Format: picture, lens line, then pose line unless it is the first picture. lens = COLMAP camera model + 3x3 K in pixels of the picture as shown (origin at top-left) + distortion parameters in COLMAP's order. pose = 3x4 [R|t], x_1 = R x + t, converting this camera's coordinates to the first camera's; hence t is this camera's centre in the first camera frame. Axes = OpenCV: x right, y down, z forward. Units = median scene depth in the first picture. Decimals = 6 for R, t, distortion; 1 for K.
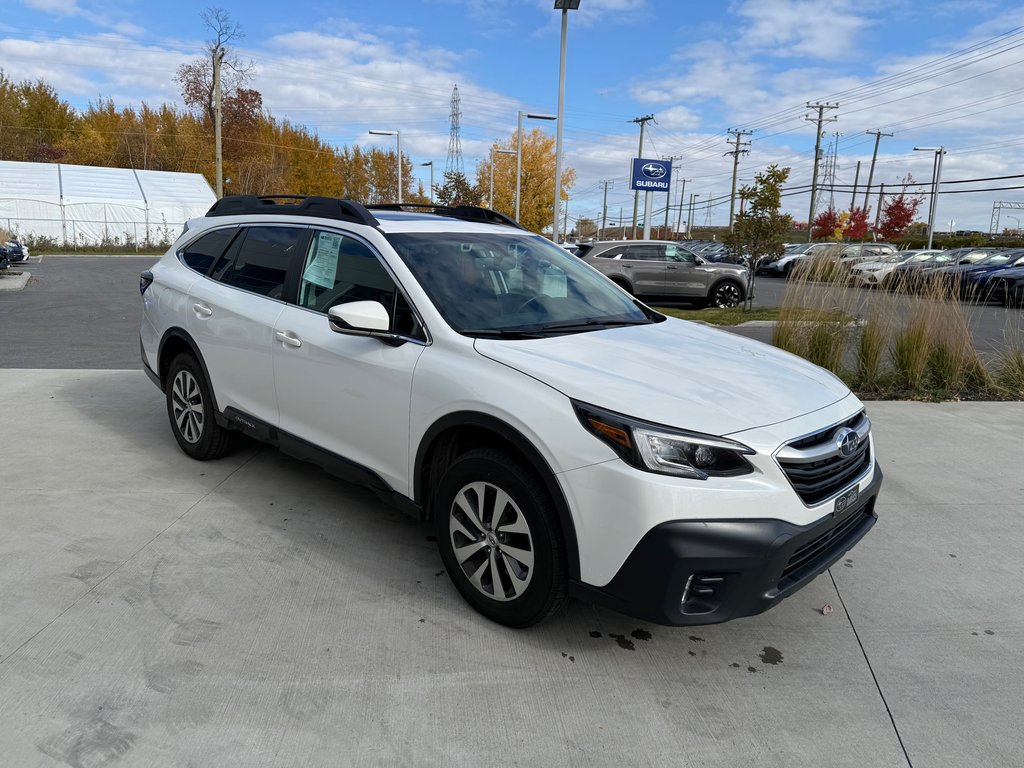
lens RADIAL K [[730.1, 0, 512.1], [0, 730.1, 359.9], [0, 0, 1]] dist [-0.008193, -0.006222]
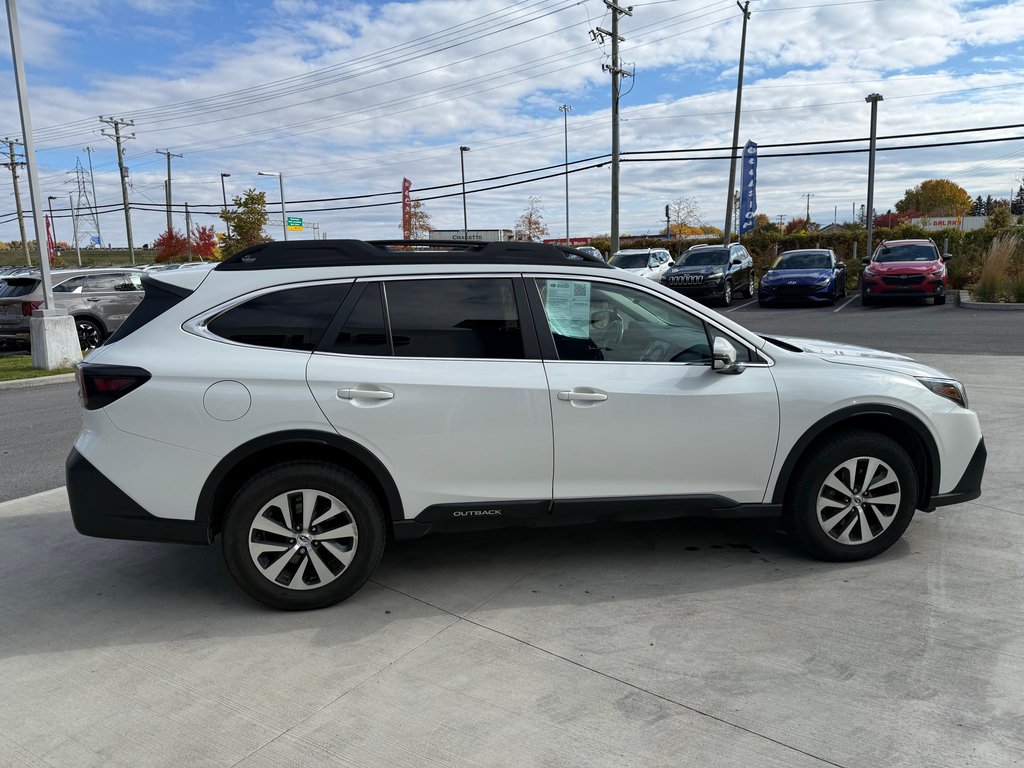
lens RADIAL K [[724.3, 0, 507.8], [0, 724.3, 371.6], [0, 0, 1]] dist [0.007905, -0.010485]
pose [[0.598398, -0.164697, 0.784088, -1.035099], [0.170066, 0.982453, 0.076573, -0.141225], [-0.782942, 0.087526, 0.615907, 0.487472]]
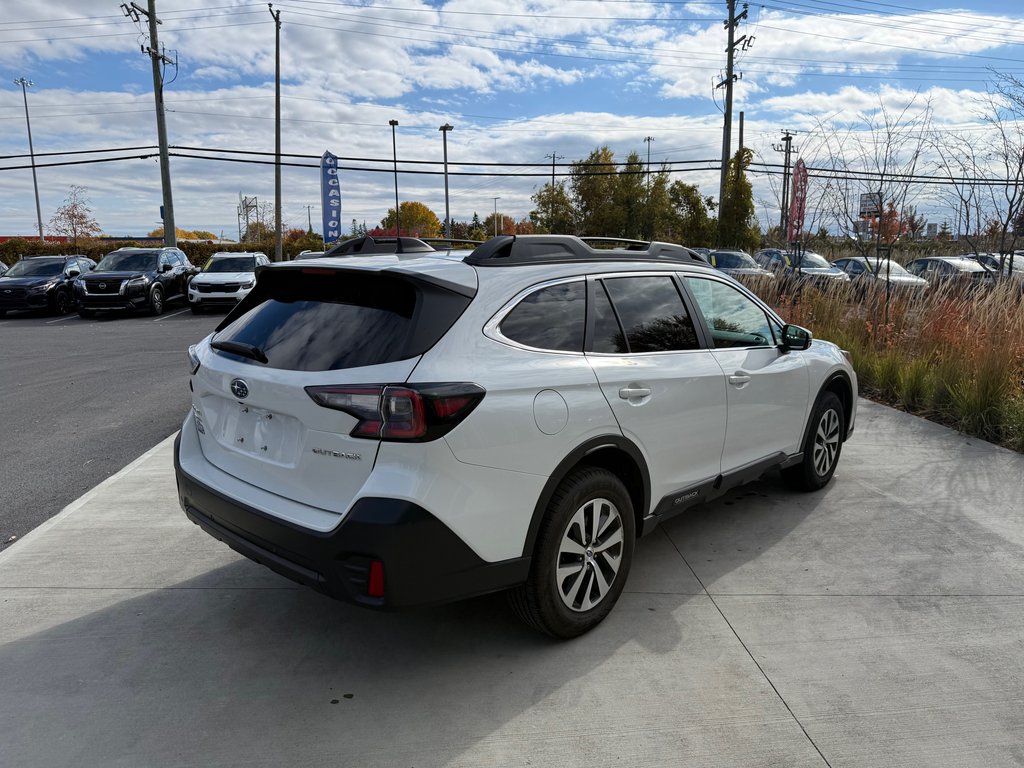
lens RADIAL K [[731.6, 0, 512.0], [0, 731.6, 384.0], [0, 0, 1]] dist [0.012768, -0.009102]
pose [[-0.027732, -0.192917, 0.980823, -1.284338], [0.165491, 0.966774, 0.194833, -0.270791], [-0.985821, 0.167720, 0.005115, 1.268161]]
